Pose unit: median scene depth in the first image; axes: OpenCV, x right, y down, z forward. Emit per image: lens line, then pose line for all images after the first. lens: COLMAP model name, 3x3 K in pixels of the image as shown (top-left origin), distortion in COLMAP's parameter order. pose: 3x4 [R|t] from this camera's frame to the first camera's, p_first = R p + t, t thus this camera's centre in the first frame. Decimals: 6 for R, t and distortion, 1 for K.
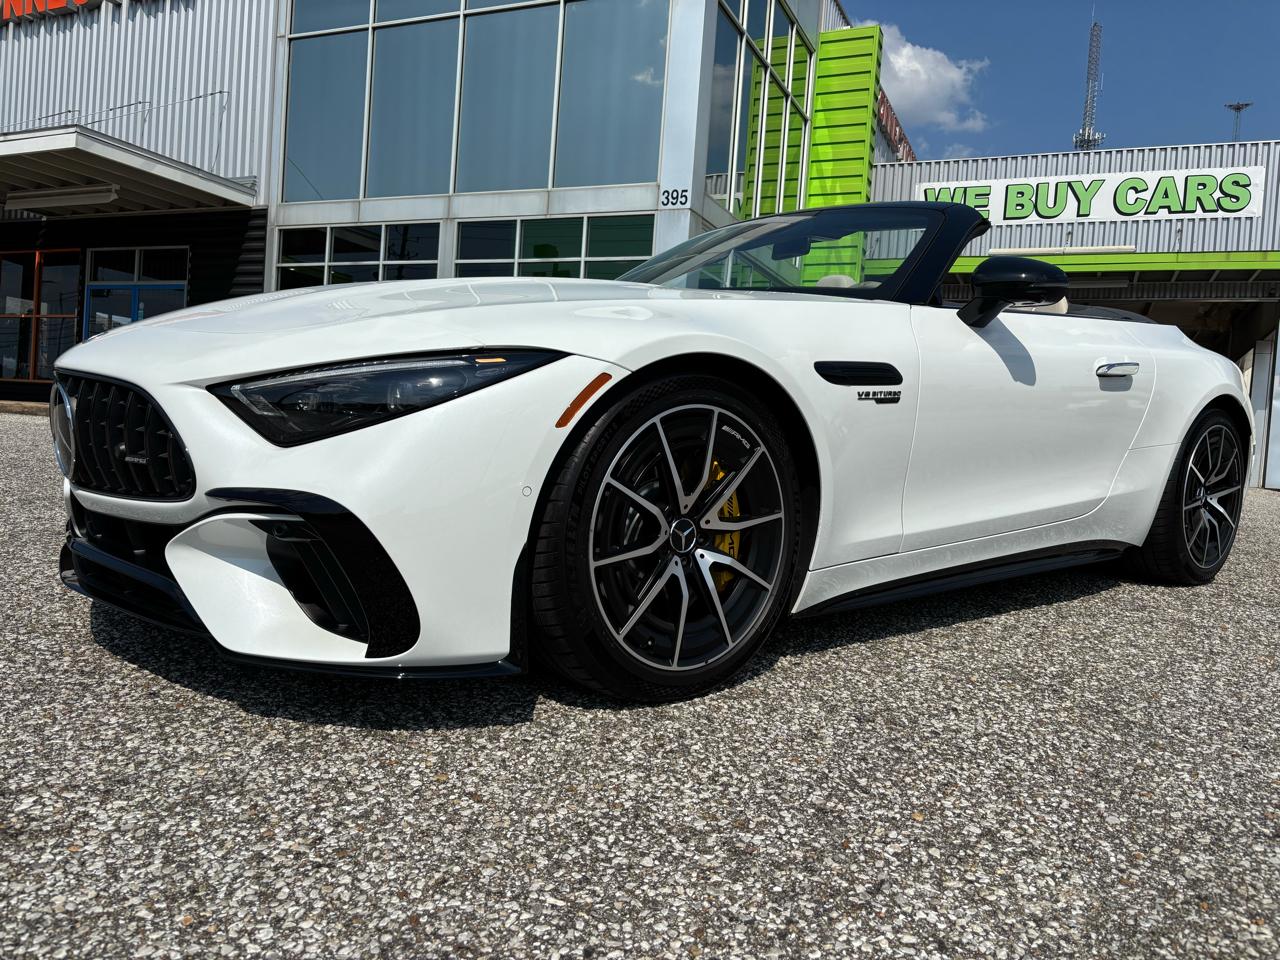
lens RADIAL K [[972.7, 0, 647.9], [0, 972.7, 493.0], [0, 0, 1]] dist [0.049396, -0.059758]
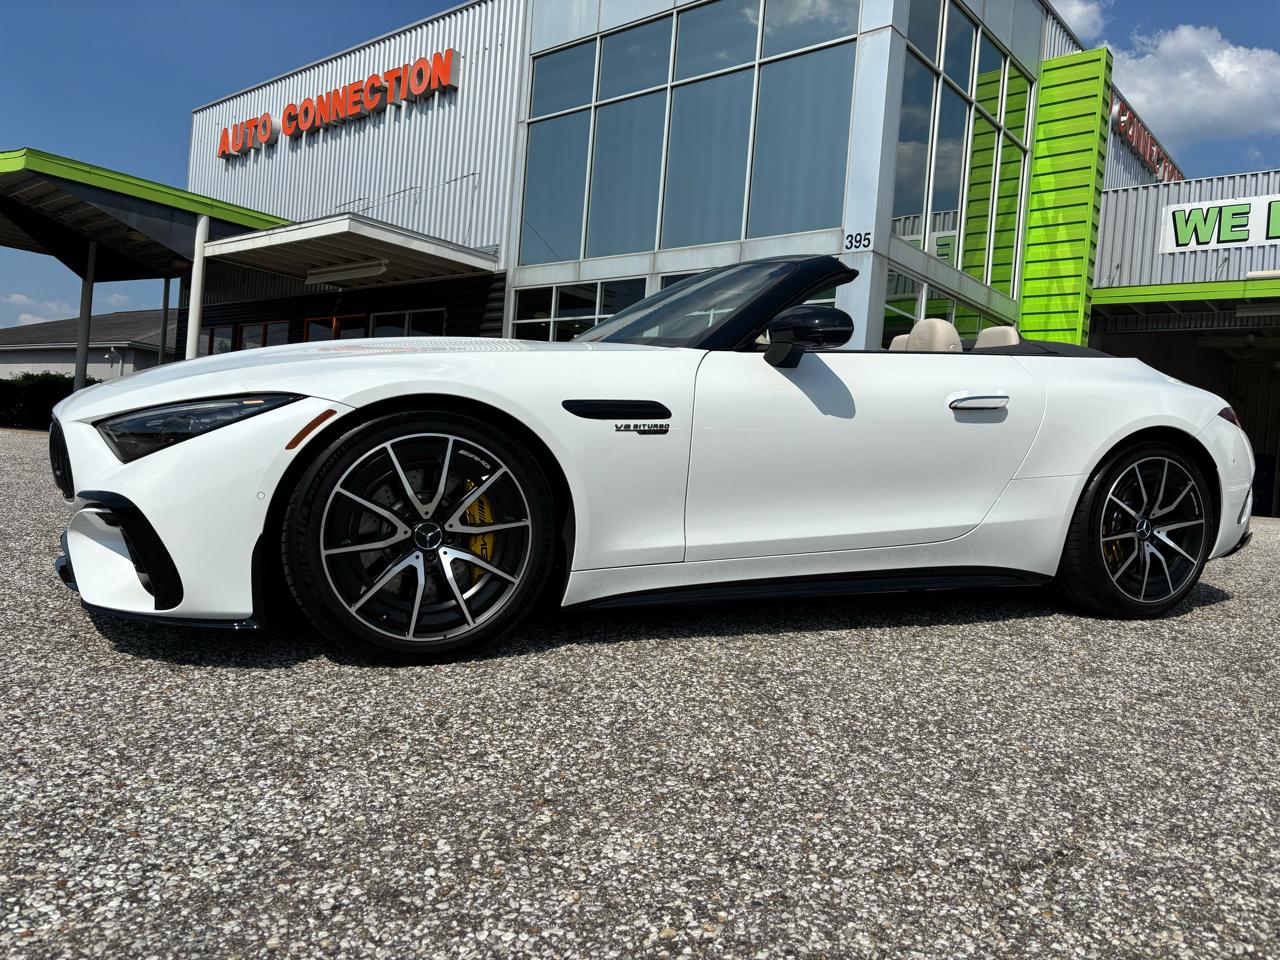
lens RADIAL K [[972.7, 0, 652.5], [0, 972.7, 487.5], [0, 0, 1]] dist [0.049396, -0.059758]
pose [[0.960012, 0.009415, -0.279801, 0.105590], [-0.022808, 0.998742, -0.044646, 0.004818], [0.279029, 0.049243, 0.959019, -0.024108]]
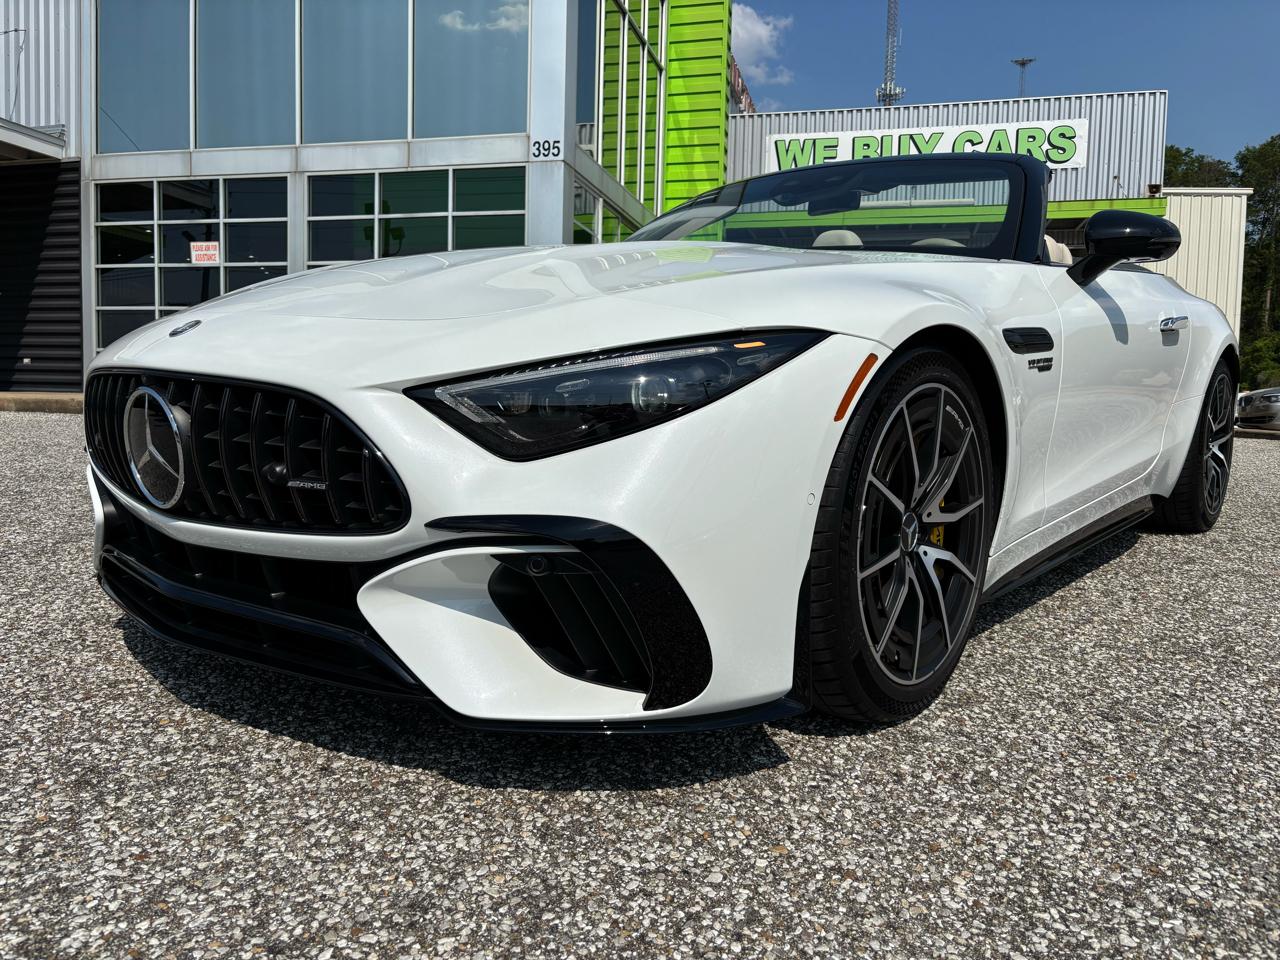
lens RADIAL K [[972.7, 0, 641.5], [0, 972.7, 489.5], [0, 0, 1]] dist [0.049396, -0.059758]
pose [[0.985059, -0.056709, 0.162614, -0.053781], [0.049944, 0.997720, 0.045395, -0.007341], [-0.164818, -0.036595, 0.985645, 0.024797]]
